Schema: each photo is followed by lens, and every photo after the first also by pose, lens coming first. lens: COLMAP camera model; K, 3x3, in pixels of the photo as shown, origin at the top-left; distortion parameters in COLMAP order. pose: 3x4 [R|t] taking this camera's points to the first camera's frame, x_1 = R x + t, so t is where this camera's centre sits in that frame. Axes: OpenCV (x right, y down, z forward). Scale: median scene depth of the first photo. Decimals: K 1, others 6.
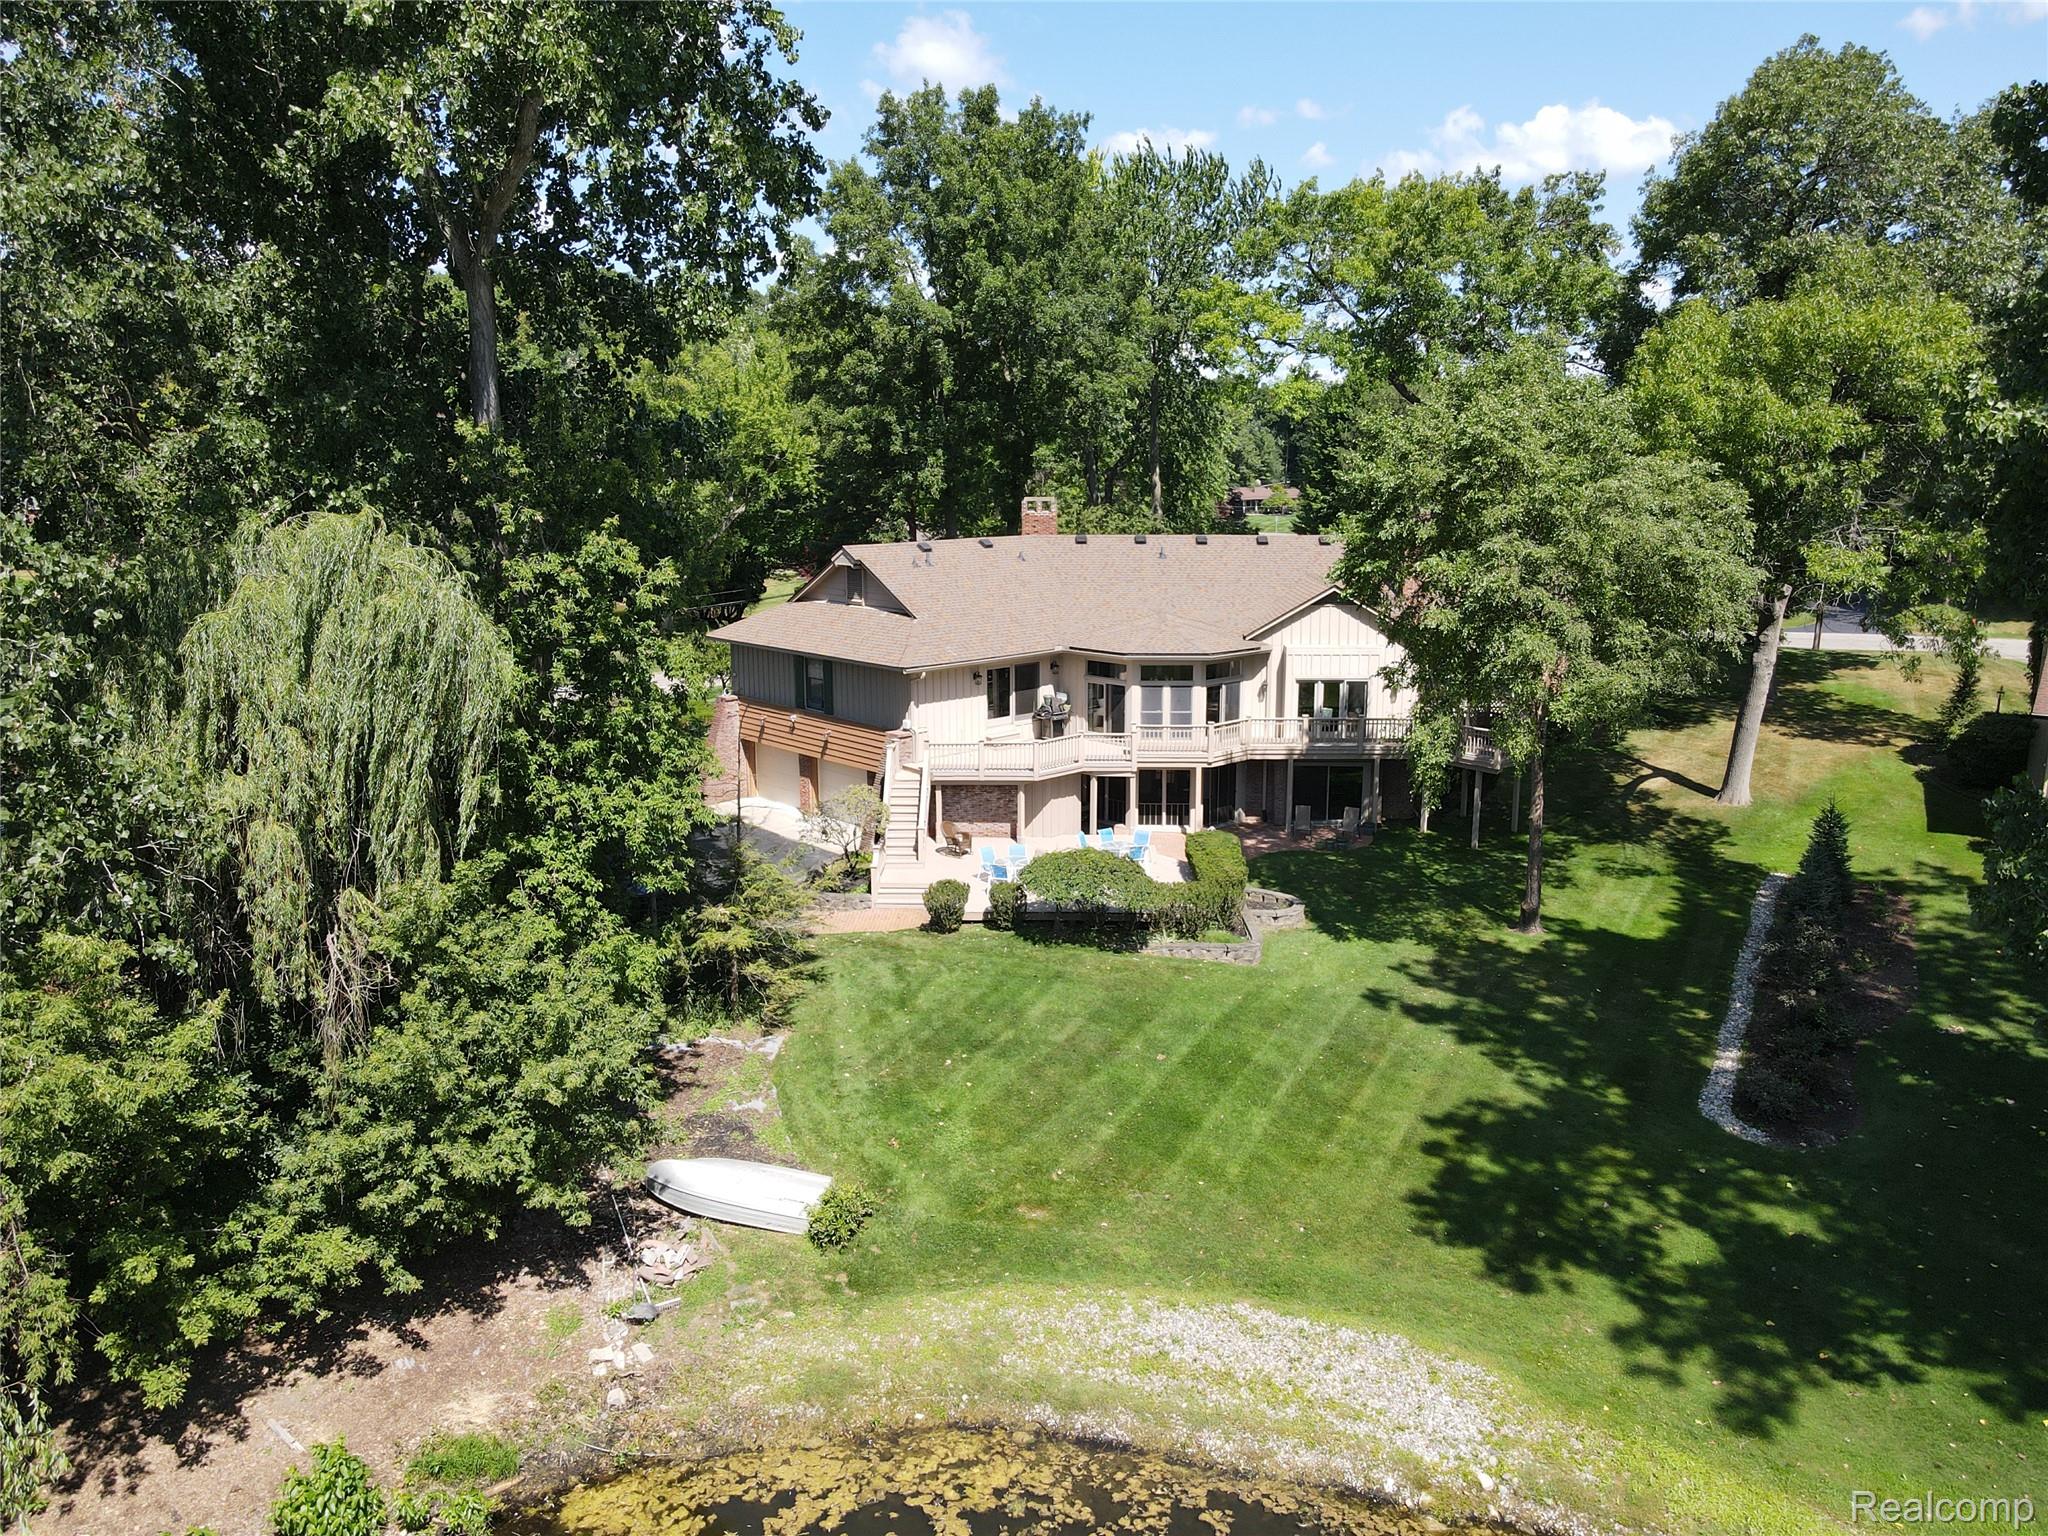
lens RADIAL K [[1451.5, 0, 1024.0], [0, 1451.5, 768.0], [0, 0, 1]] dist [-0.001087, -0.003732]
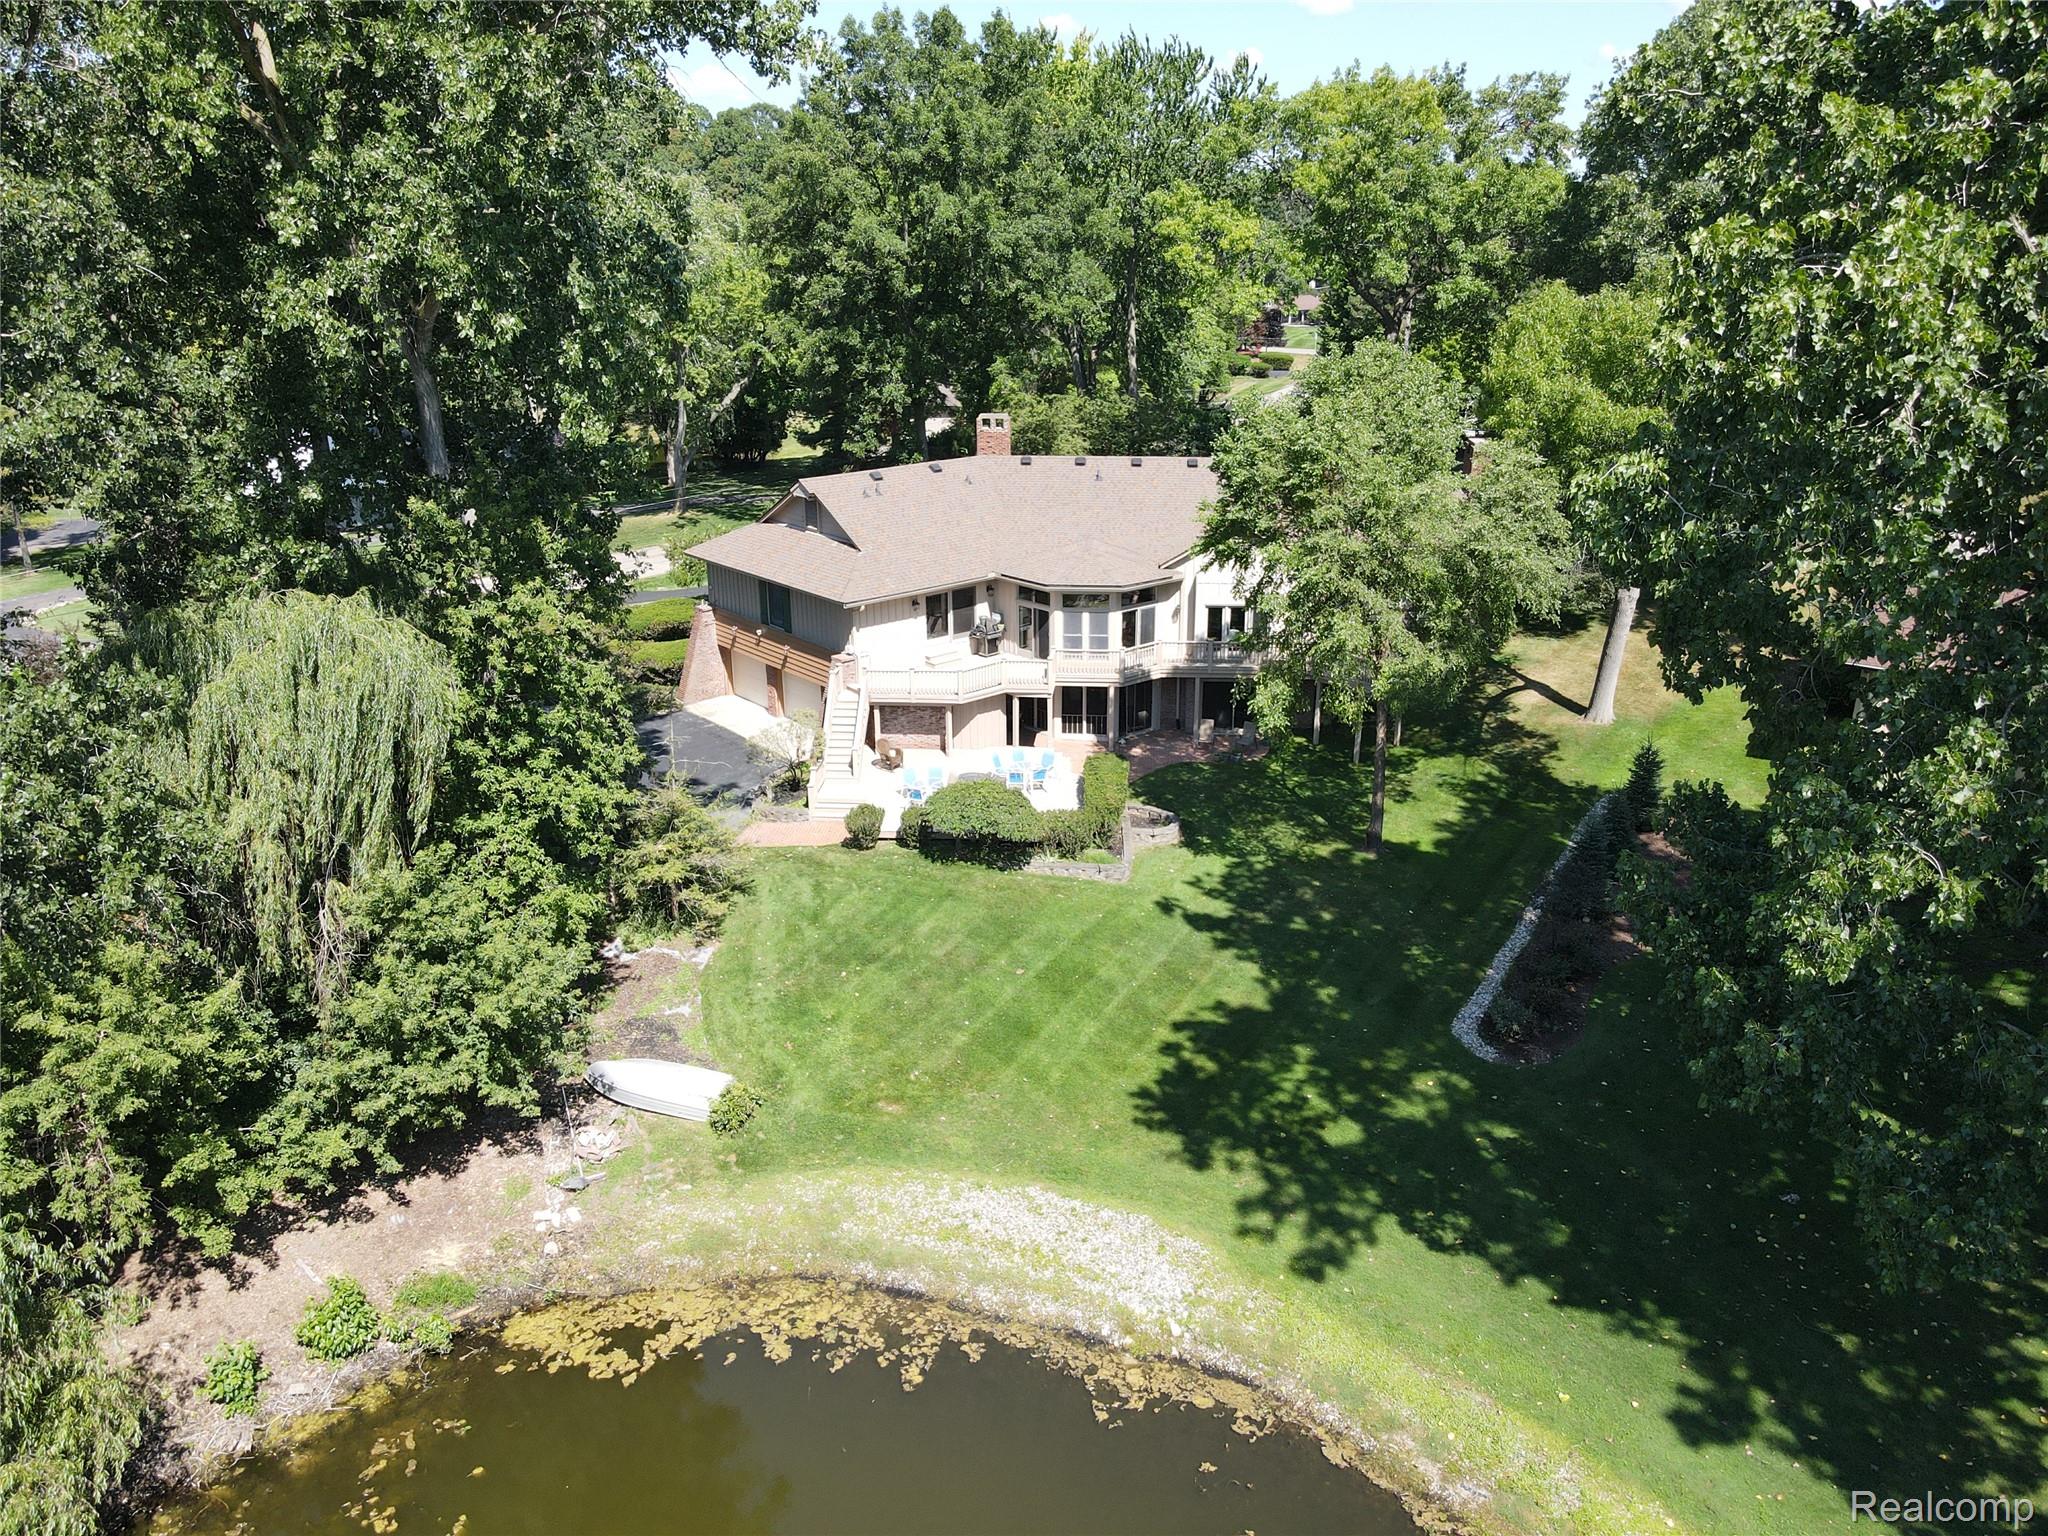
lens RADIAL K [[1427.3, 0, 1024.0], [0, 1427.3, 768.0], [0, 0, 1]] dist [-0.024787, 0.005571]
pose [[0.999427, 0.013015, -0.031240, 0.153782], [-0.008727, 0.990985, 0.133691, -0.149412], [0.032698, -0.133342, 0.990531, -0.183524]]
